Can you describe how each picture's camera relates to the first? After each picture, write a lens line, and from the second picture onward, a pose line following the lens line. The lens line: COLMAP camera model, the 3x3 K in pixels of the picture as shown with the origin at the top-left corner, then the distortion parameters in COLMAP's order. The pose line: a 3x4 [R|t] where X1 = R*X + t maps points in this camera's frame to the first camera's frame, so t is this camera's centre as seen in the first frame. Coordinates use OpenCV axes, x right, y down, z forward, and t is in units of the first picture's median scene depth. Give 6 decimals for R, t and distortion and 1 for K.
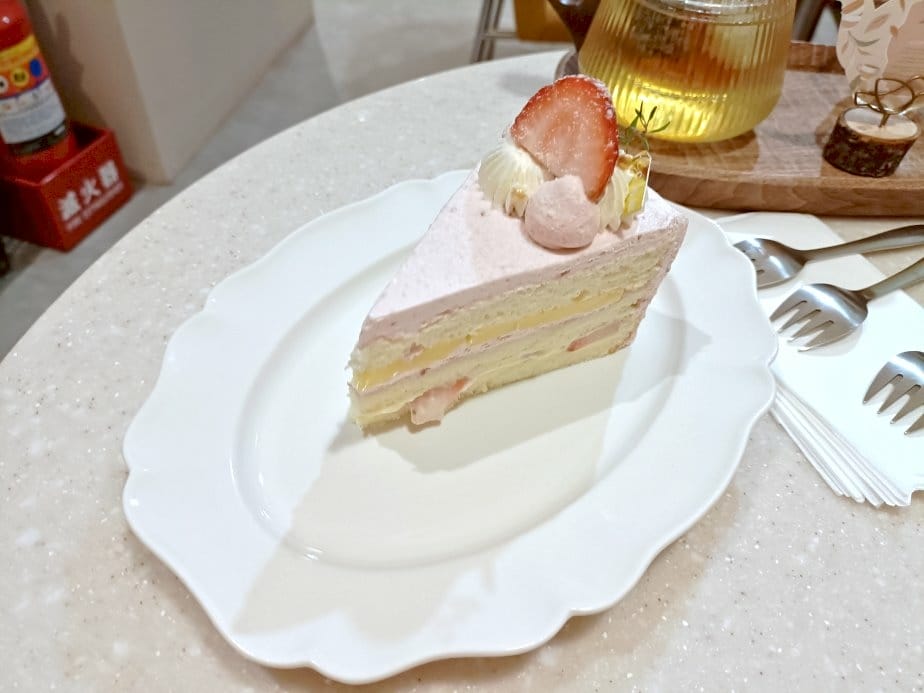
lens RADIAL K [[738.3, 0, 478.1], [0, 738.3, 314.8], [0, 0, 1]] dist [0.039180, -0.211433]
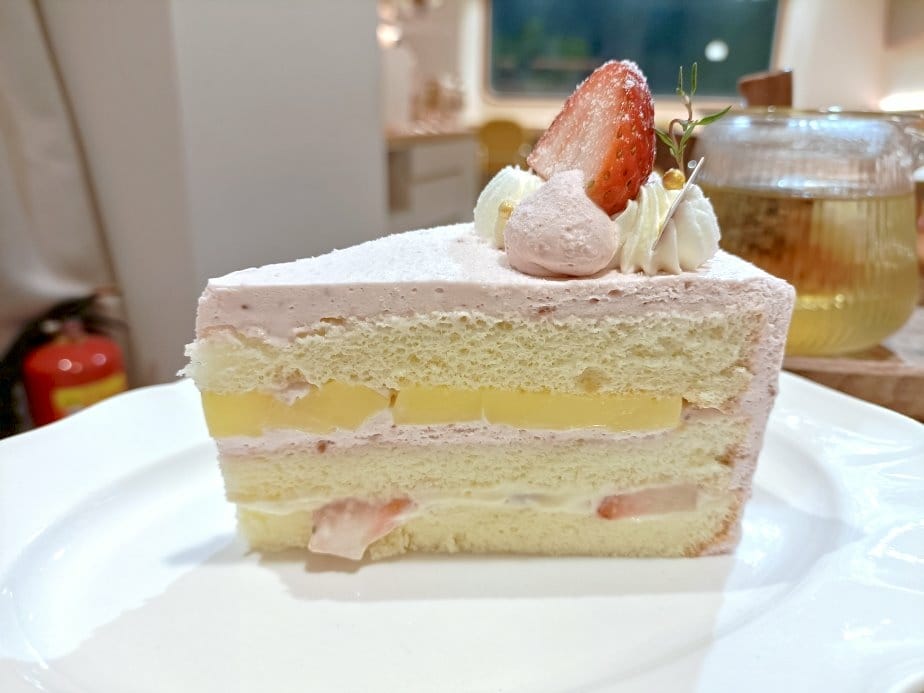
lens RADIAL K [[738.3, 0, 478.1], [0, 738.3, 314.8], [0, 0, 1]] dist [0.039180, -0.211433]
pose [[0.912787, 0.056629, -0.404491, 0.307937], [-0.249292, 0.861720, -0.441918, 0.230596], [0.323533, 0.504213, 0.800684, 0.463098]]
